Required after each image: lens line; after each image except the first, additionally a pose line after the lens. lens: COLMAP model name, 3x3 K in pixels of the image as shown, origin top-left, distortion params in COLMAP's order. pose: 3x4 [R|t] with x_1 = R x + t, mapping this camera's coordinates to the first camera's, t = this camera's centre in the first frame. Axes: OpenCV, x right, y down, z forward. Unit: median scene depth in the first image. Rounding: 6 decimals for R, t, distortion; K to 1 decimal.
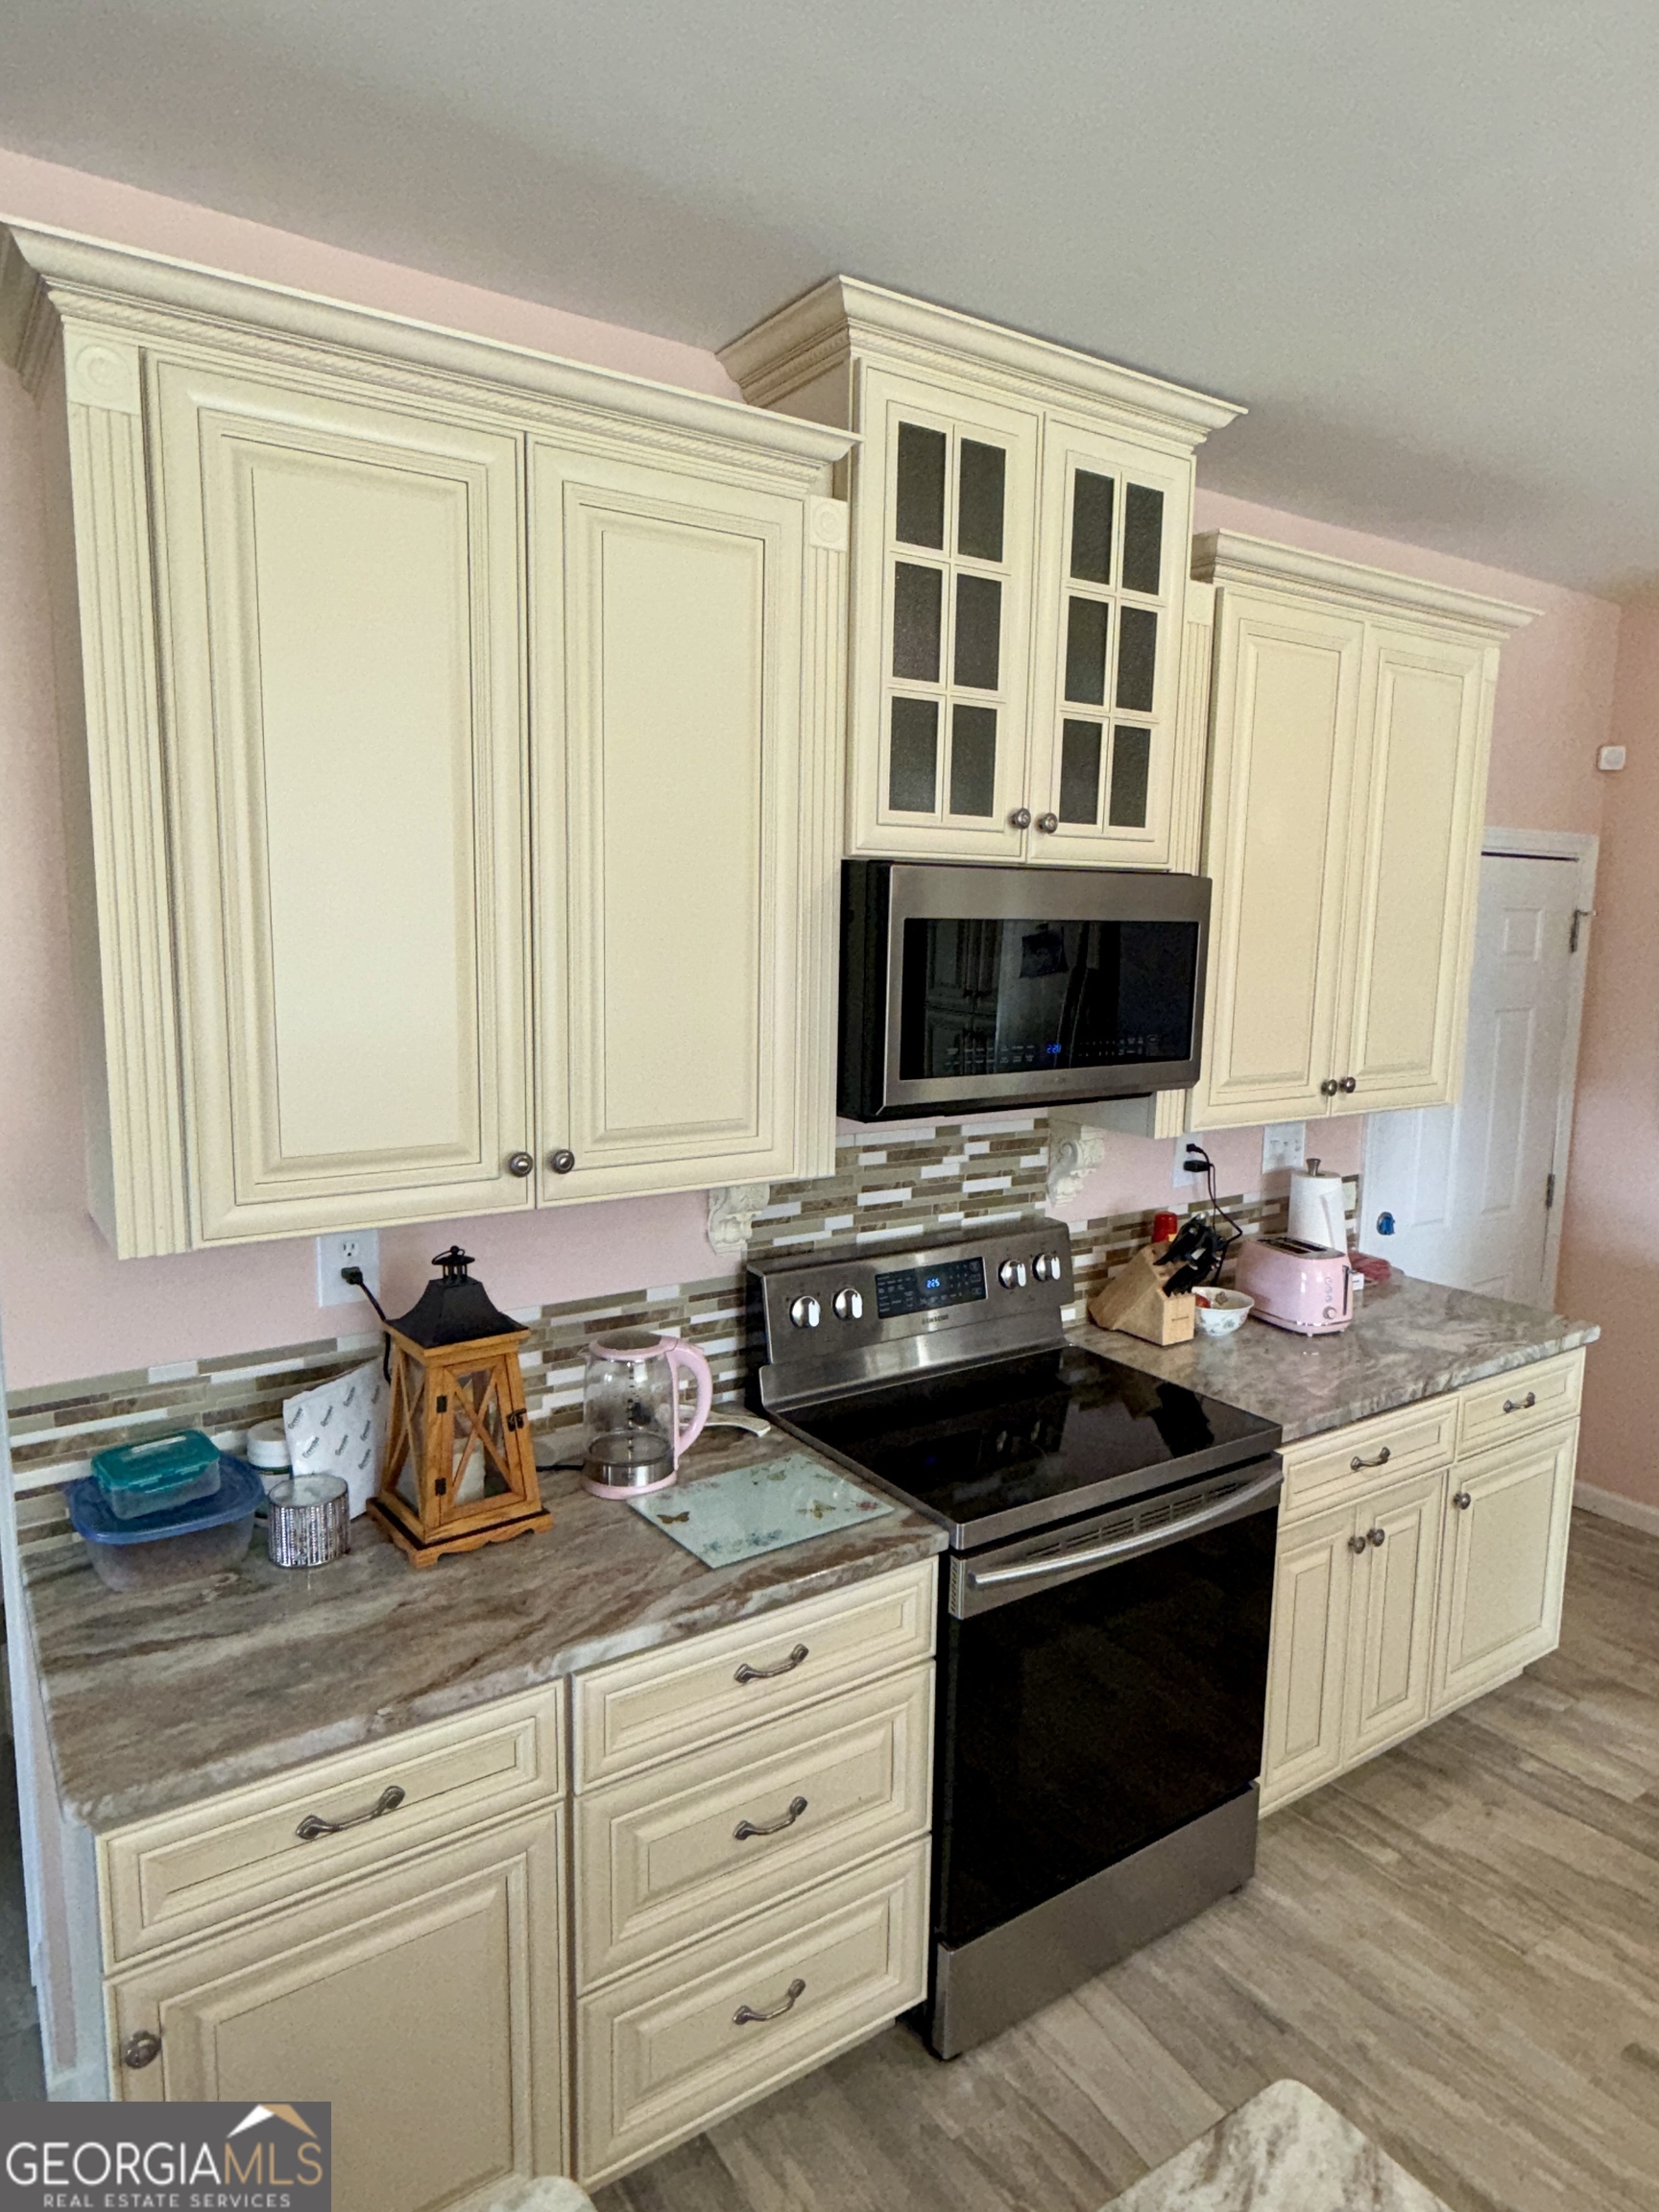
lens RADIAL K [[1357.9, 0, 830.5], [0, 1357.9, 1096.8], [0, 0, 1]] dist [0.000937, -0.002611]
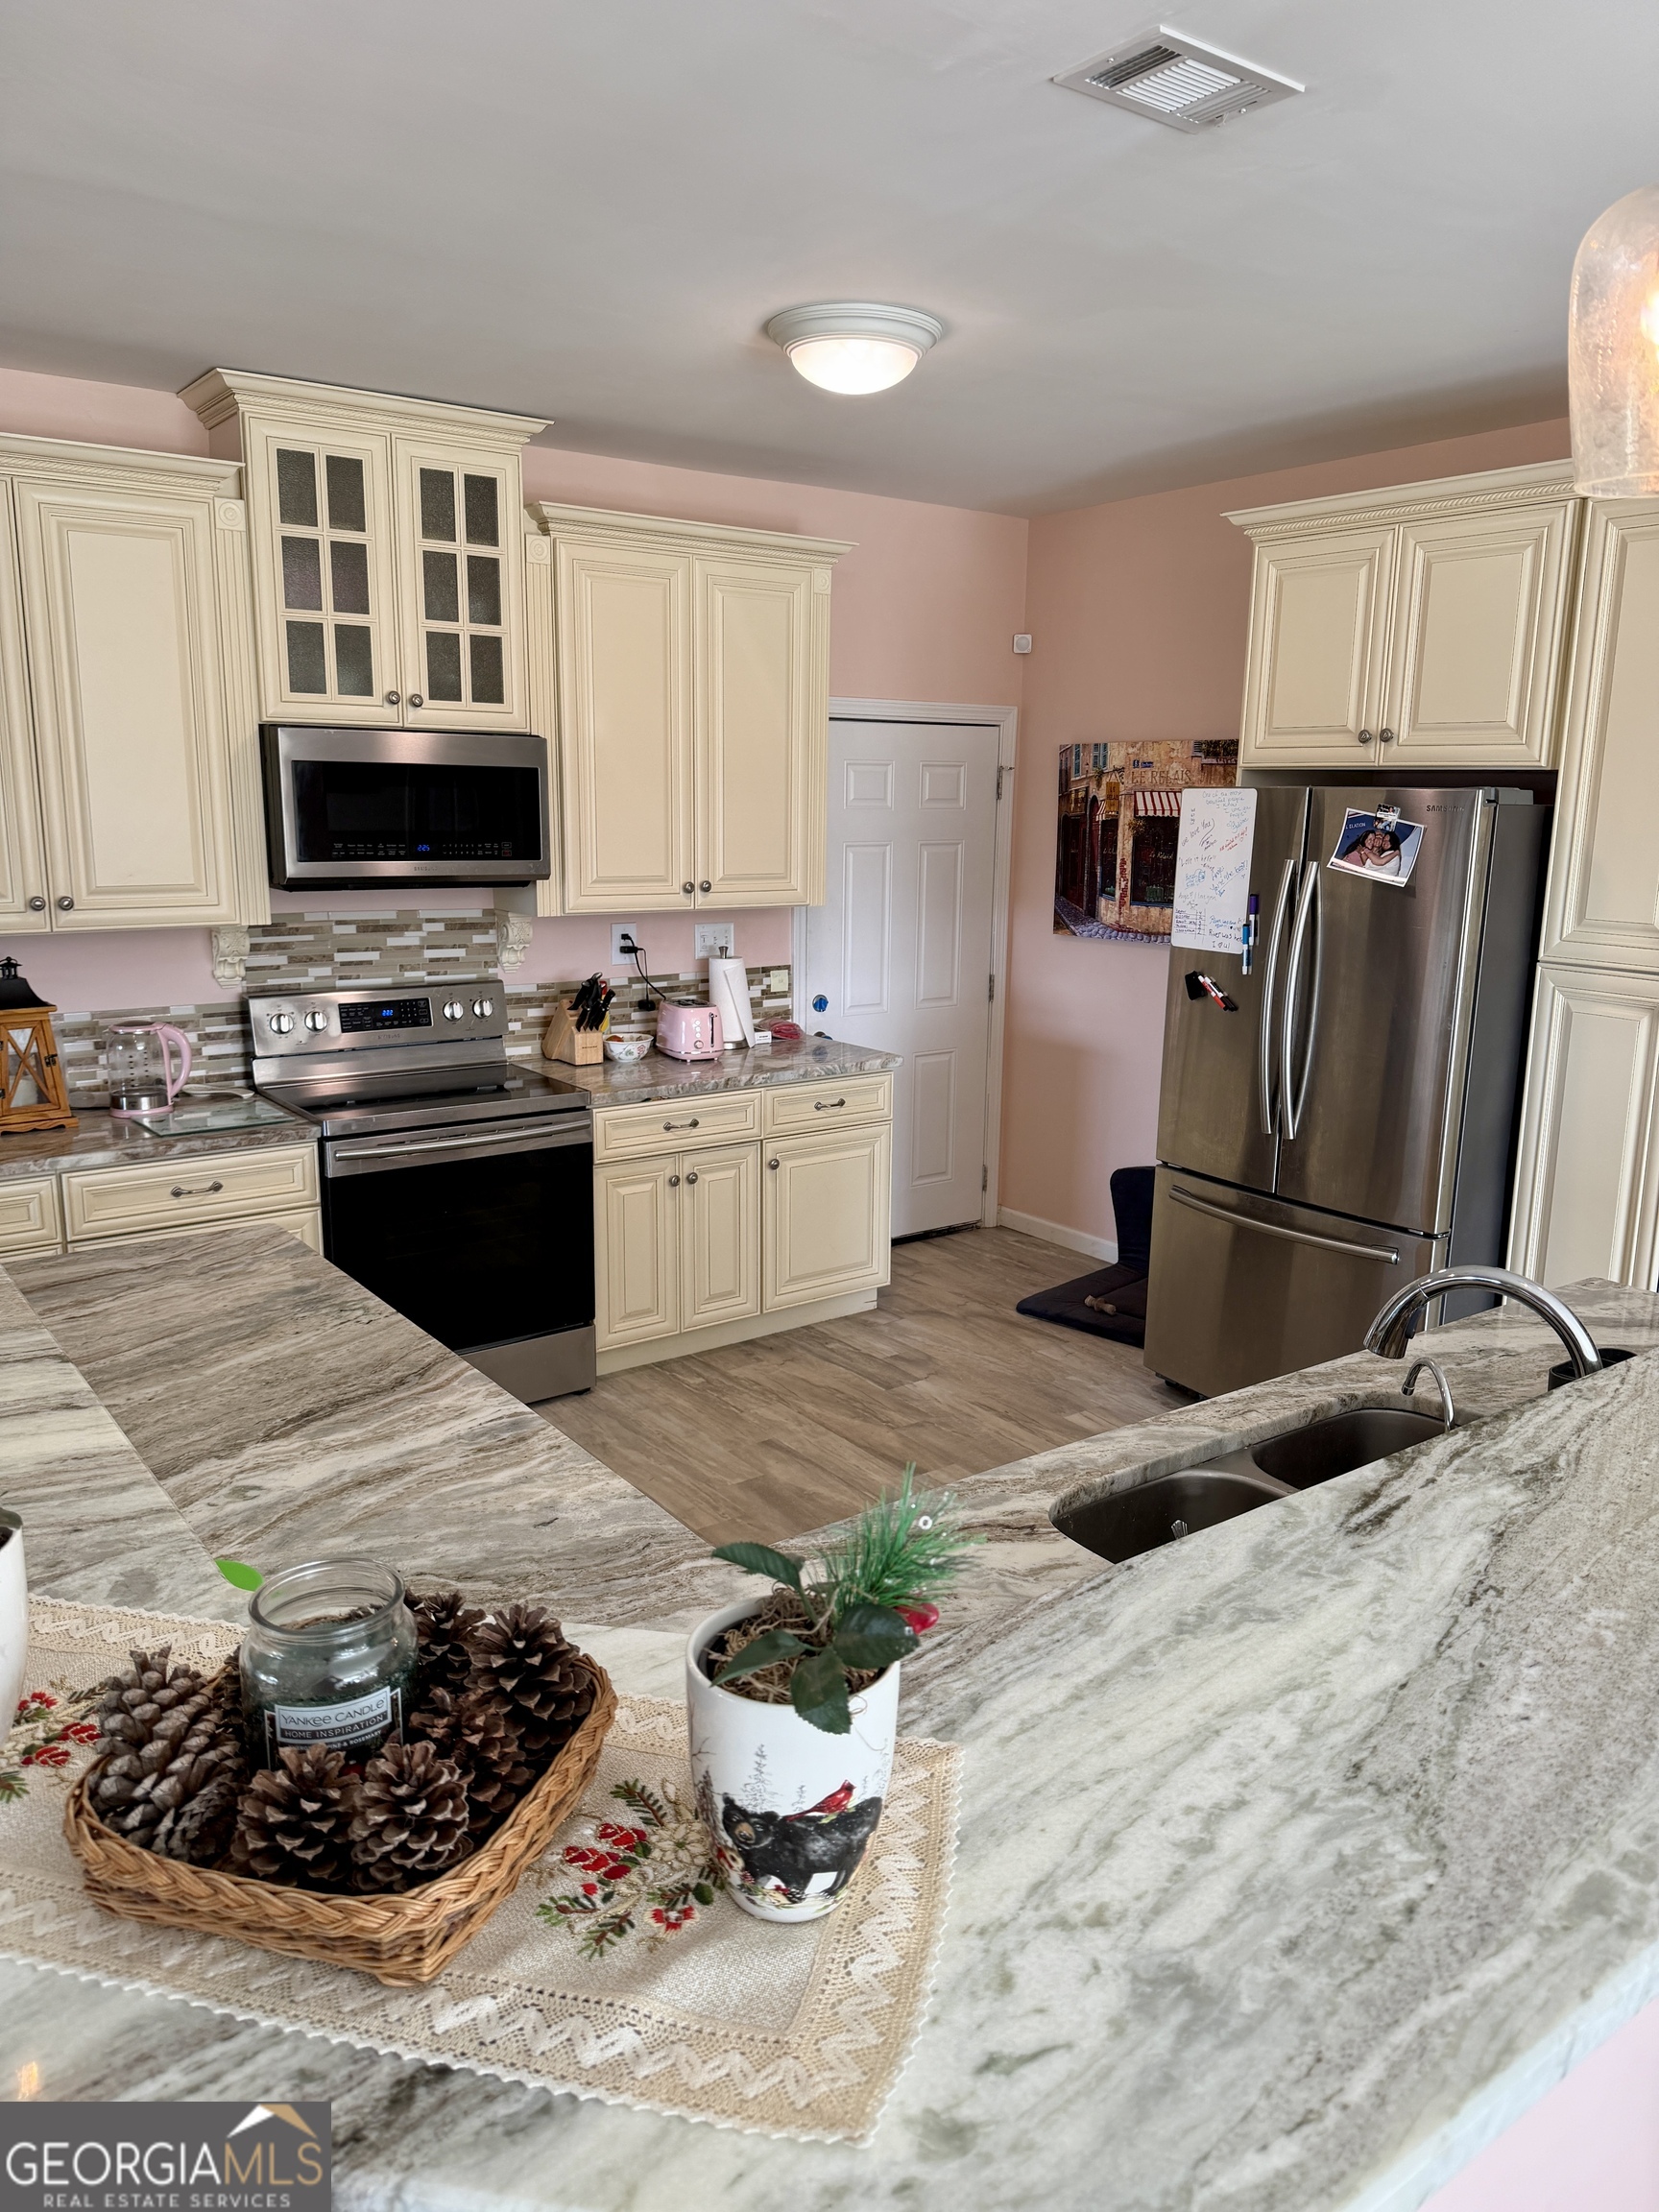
lens RADIAL K [[1566.8, 0, 841.3], [0, 1566.8, 1115.3], [0, 0, 1]] dist [0.050102, -0.069018]
pose [[0.998722, -0.014784, 0.048327, 0.557698], [0.011451, 0.997583, 0.068531, 0.155703], [-0.049224, -0.067890, 0.996478, -0.863615]]
